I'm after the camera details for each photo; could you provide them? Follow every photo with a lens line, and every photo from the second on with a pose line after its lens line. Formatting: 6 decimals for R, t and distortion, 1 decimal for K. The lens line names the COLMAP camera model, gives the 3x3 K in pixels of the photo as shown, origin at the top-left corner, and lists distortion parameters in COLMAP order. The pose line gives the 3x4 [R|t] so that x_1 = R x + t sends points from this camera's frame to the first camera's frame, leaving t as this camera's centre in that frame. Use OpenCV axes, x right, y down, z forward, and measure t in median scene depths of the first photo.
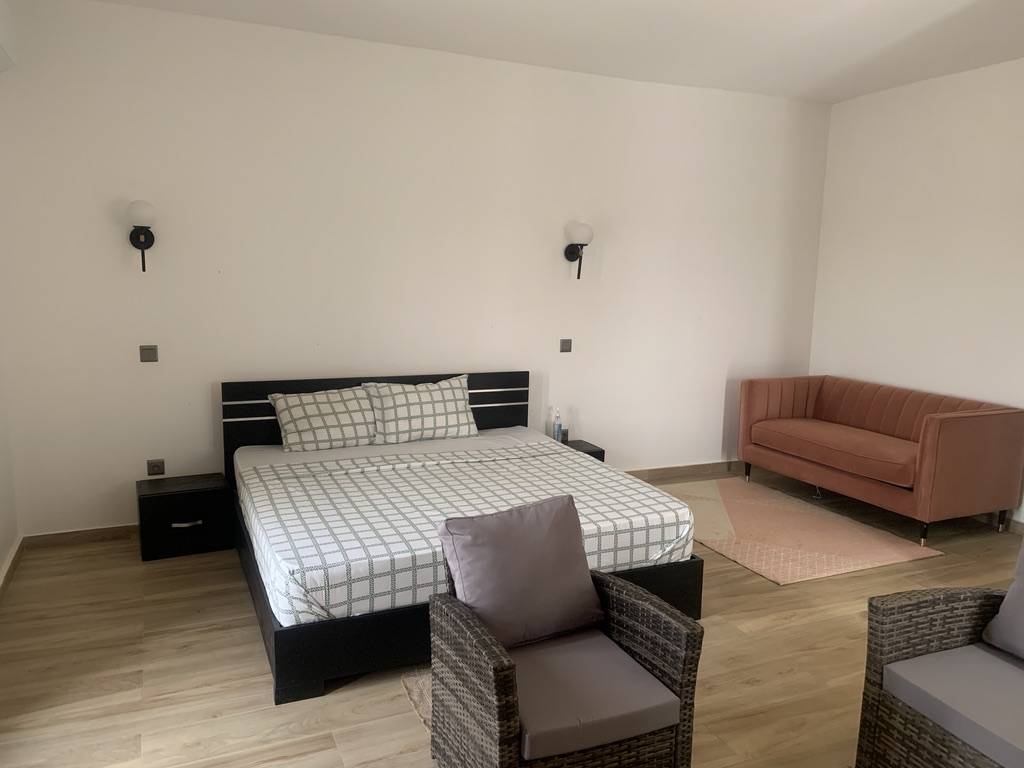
lens RADIAL K [[783.3, 0, 511.4], [0, 783.3, 370.5], [0, 0, 1]] dist [0.069091, -0.117806]
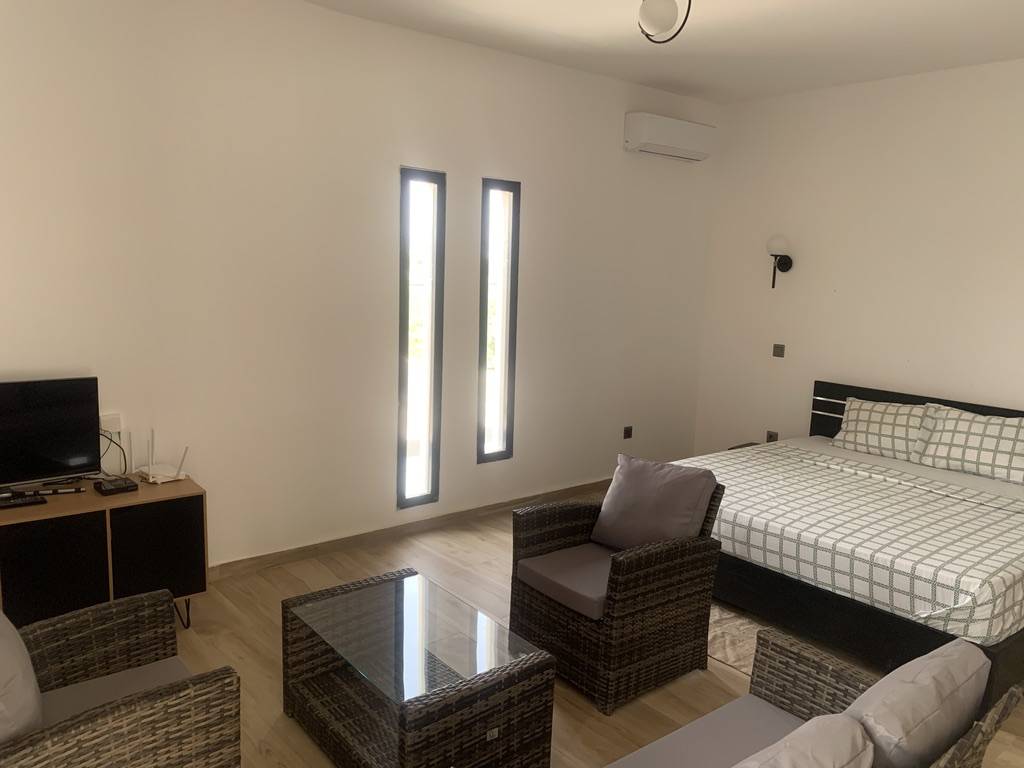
lens RADIAL K [[783.3, 0, 511.4], [0, 783.3, 370.5], [0, 0, 1]] dist [0.069091, -0.117806]
pose [[0.261544, 0.118603, -0.957877, 0.667269], [-0.157816, 0.984321, 0.078786, -0.021088], [0.952202, 0.130562, 0.276160, 0.217625]]
